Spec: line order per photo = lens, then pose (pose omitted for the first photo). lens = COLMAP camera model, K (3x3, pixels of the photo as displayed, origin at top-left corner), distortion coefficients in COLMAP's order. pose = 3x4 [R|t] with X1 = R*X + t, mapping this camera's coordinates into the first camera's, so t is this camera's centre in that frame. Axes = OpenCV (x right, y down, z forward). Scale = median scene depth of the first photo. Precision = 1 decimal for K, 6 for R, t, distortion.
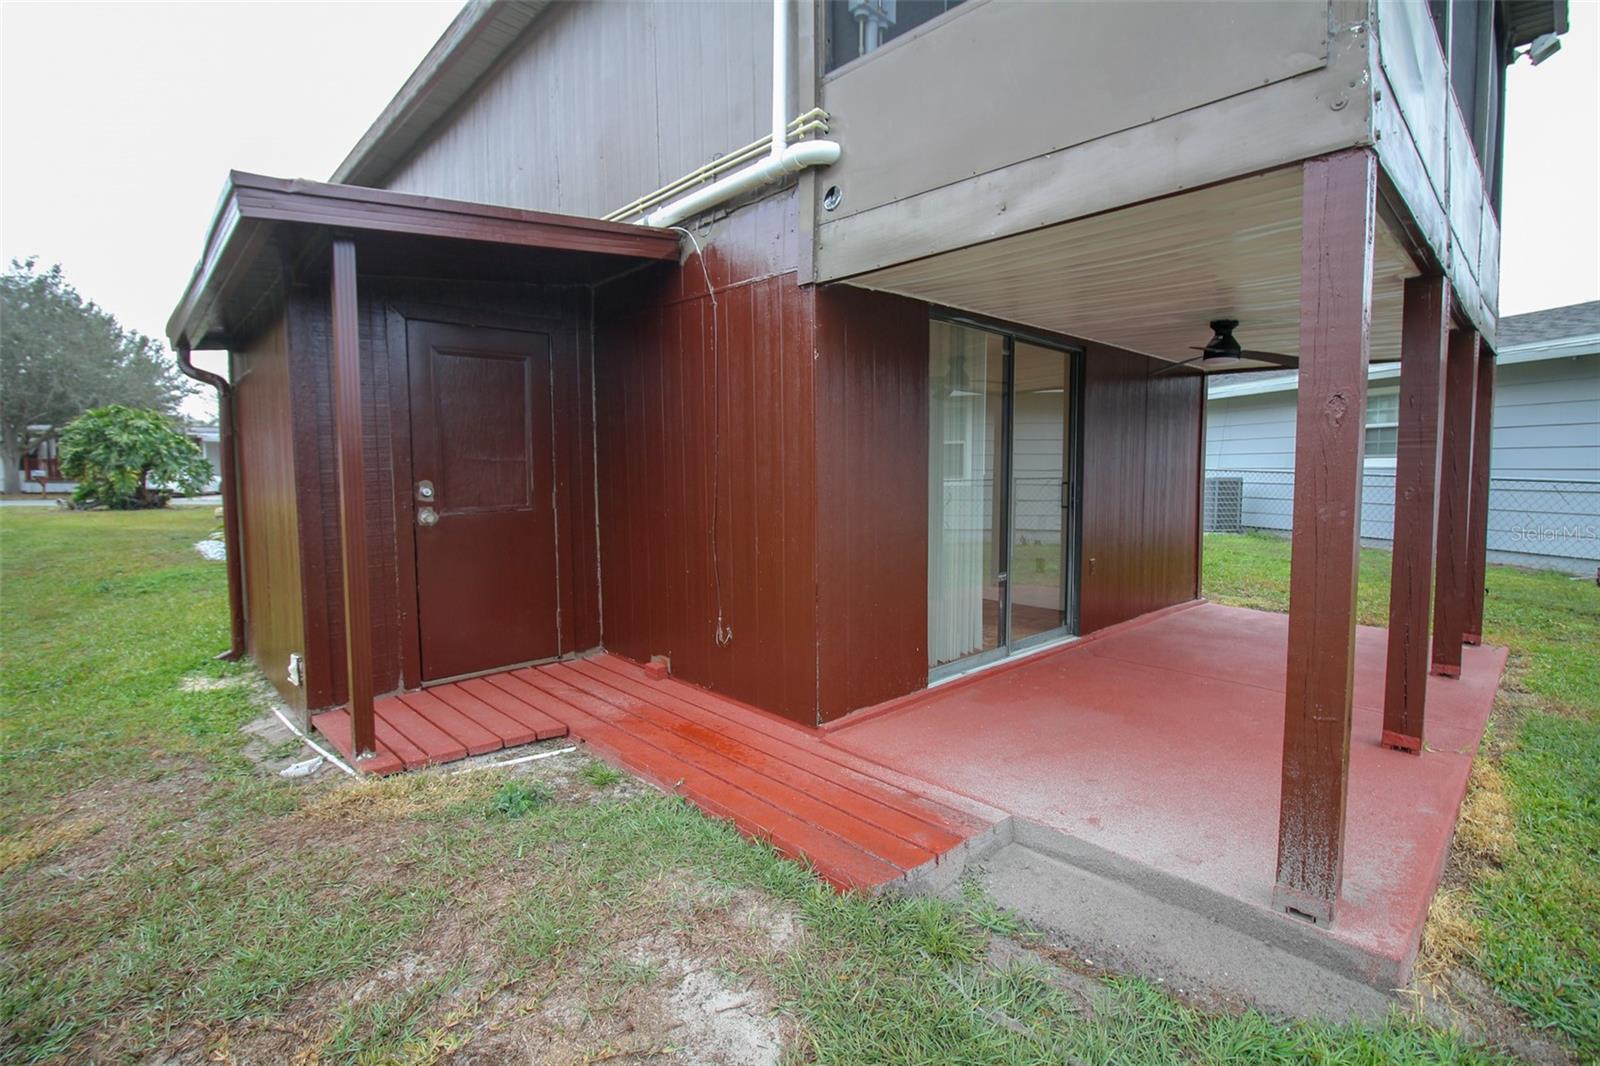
lens RADIAL K [[739.9, 0, 800.6], [0, 739.9, 517.7], [0, 0, 1]] dist [0.001975, -0.013194]
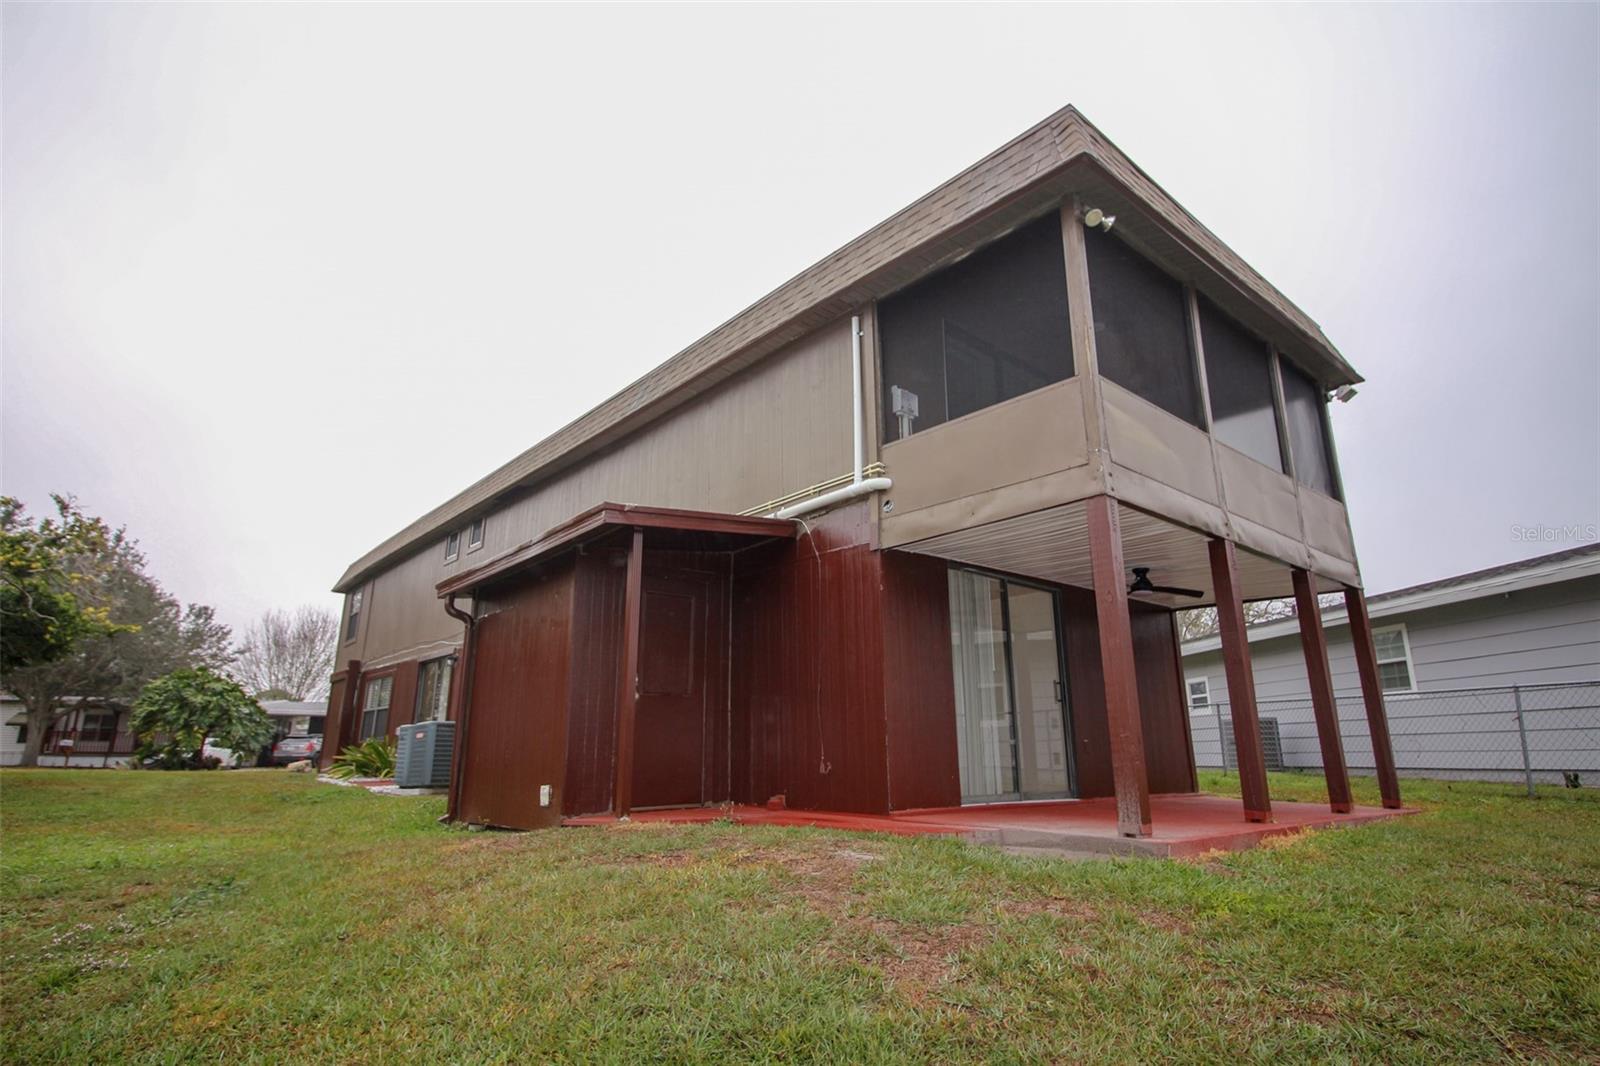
lens RADIAL K [[856.7, 0, 798.2], [0, 856.7, 515.4], [0, 0, 1]] dist [-0.000363, -0.000160]
pose [[0.998725, -0.015894, -0.047904, -0.071610], [-0.001272, 0.940896, -0.338693, 0.288818], [0.050456, 0.338322, 0.939677, -0.923506]]
